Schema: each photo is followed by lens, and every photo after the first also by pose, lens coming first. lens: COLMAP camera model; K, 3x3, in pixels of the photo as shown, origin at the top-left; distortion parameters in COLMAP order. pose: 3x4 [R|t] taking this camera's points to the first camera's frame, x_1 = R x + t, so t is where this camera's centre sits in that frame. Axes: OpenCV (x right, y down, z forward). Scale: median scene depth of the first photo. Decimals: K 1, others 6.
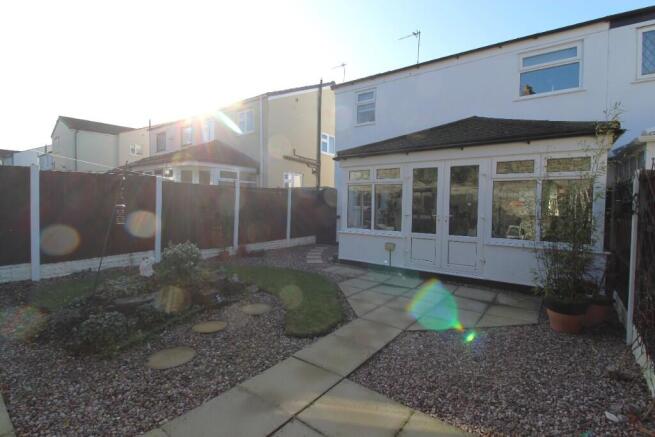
lens RADIAL K [[305.7, 0, 328.8], [0, 305.7, 212.7], [0, 0, 1]] dist [-0.011838, -0.000619]
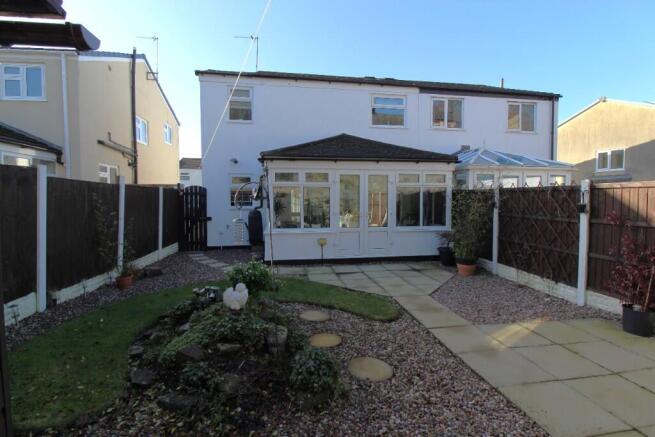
lens RADIAL K [[305.7, 0, 328.8], [0, 305.7, 212.7], [0, 0, 1]] dist [-0.011838, -0.000619]
pose [[0.704167, -0.043770, 0.708684, -0.517543], [0.032363, 0.999039, 0.029545, -0.026625], [-0.709296, 0.002130, 0.704908, 0.156522]]
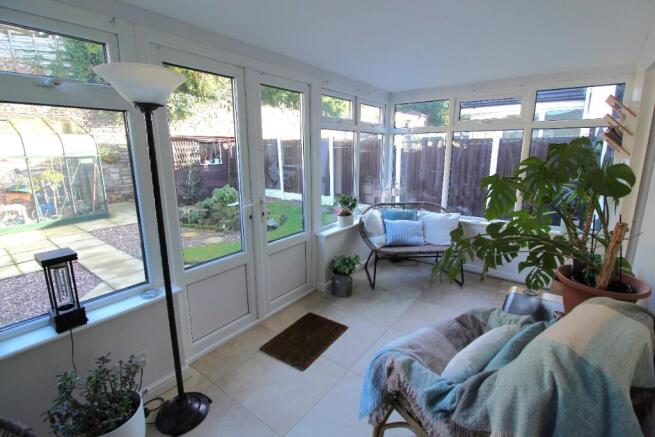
lens RADIAL K [[305.7, 0, 328.8], [0, 305.7, 212.7], [0, 0, 1]] dist [-0.011838, -0.000619]
pose [[0.005262, 0.184030, -0.982907, 0.644116], [-0.017318, 0.982790, 0.183915, -0.035803], [0.999836, 0.016054, 0.008359, 0.906960]]
